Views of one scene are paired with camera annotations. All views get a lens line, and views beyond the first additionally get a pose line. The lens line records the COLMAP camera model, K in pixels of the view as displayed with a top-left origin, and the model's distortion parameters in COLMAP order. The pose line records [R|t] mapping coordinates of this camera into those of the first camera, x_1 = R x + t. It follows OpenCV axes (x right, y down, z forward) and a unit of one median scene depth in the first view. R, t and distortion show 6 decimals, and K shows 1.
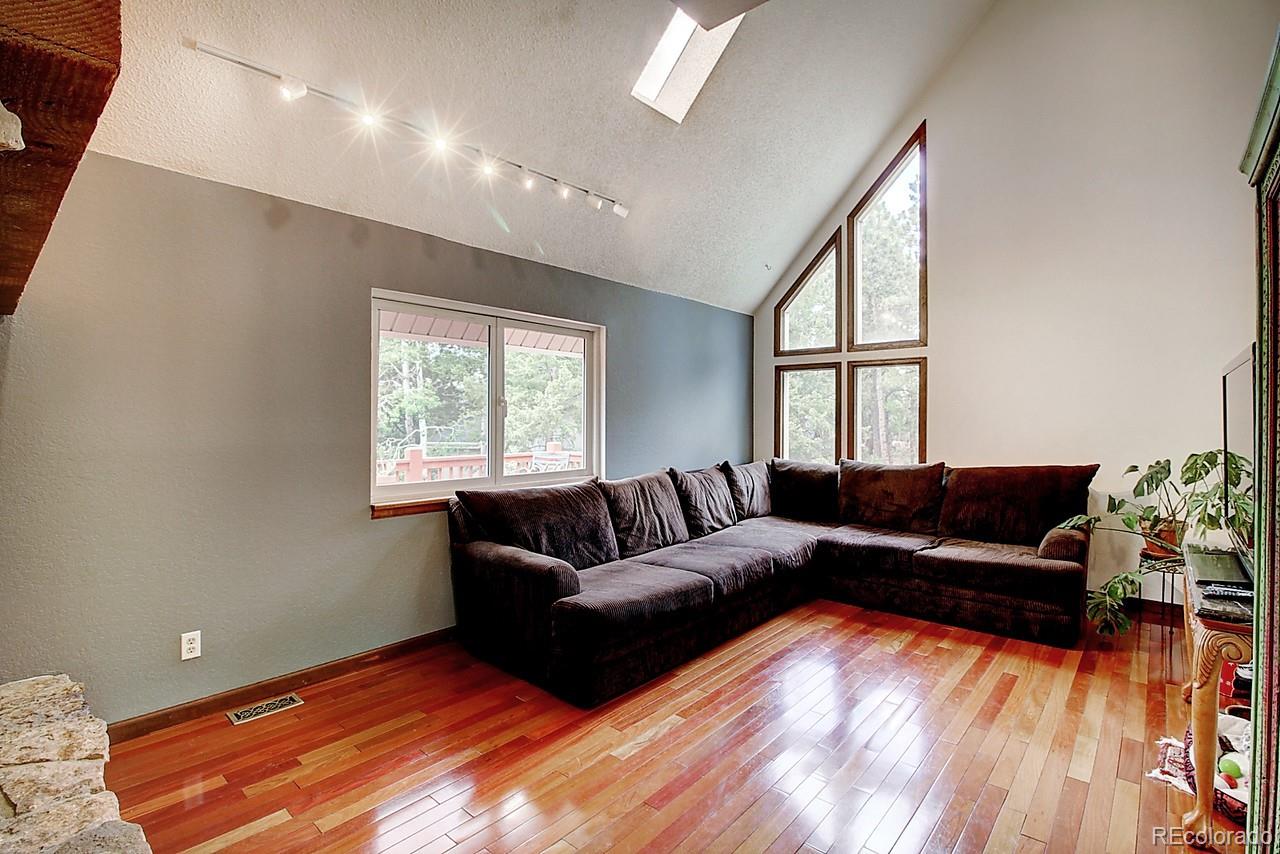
lens RADIAL K [[595.6, 0, 647.8], [0, 595.6, 420.5], [0, 0, 1]] dist [-0.011996, -0.005701]
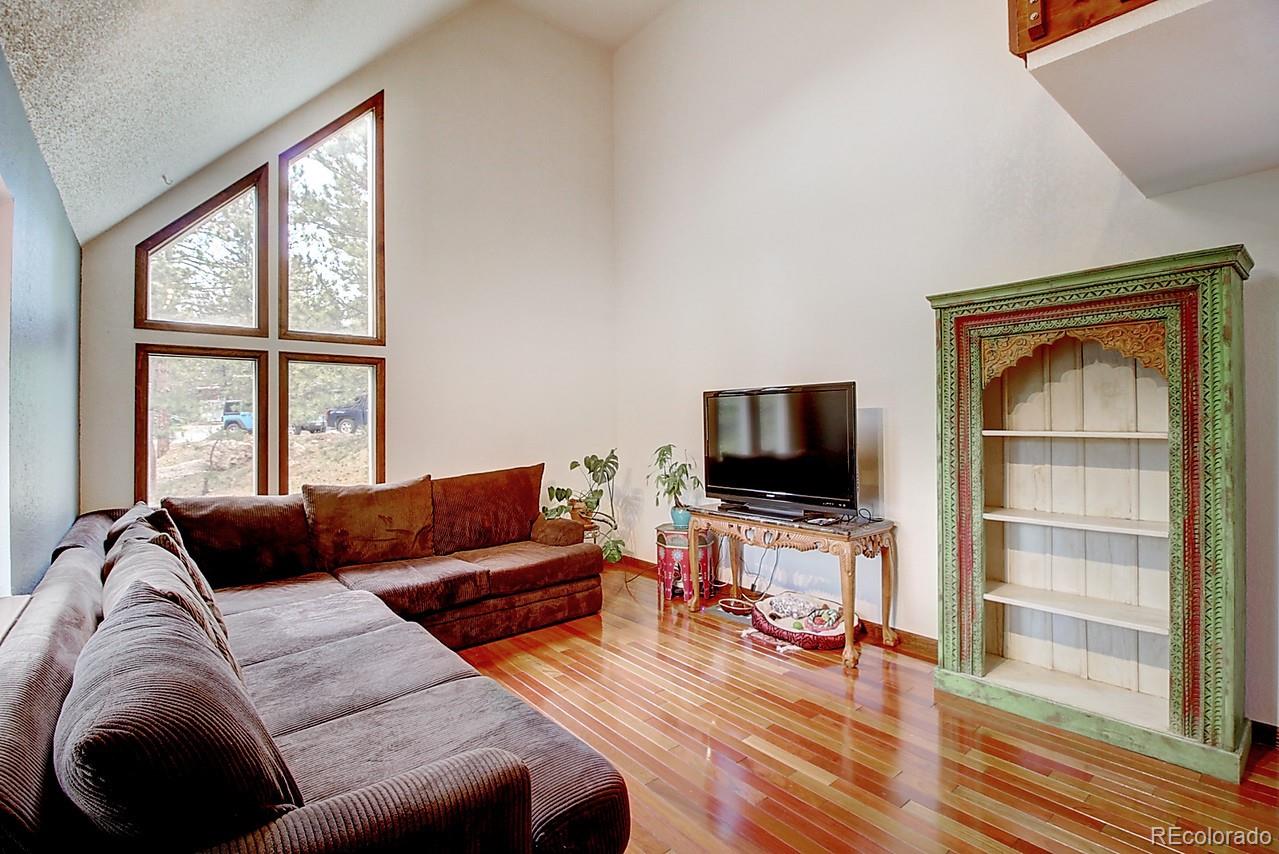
lens RADIAL K [[595.2, 0, 647.1], [0, 595.2, 419.6], [0, 0, 1]] dist [-0.011996, -0.005701]
pose [[0.156759, -0.003351, 0.987631, -0.339315], [0.010819, 0.999940, 0.001676, -0.013066], [-0.987578, 0.010423, 0.156786, 0.472111]]
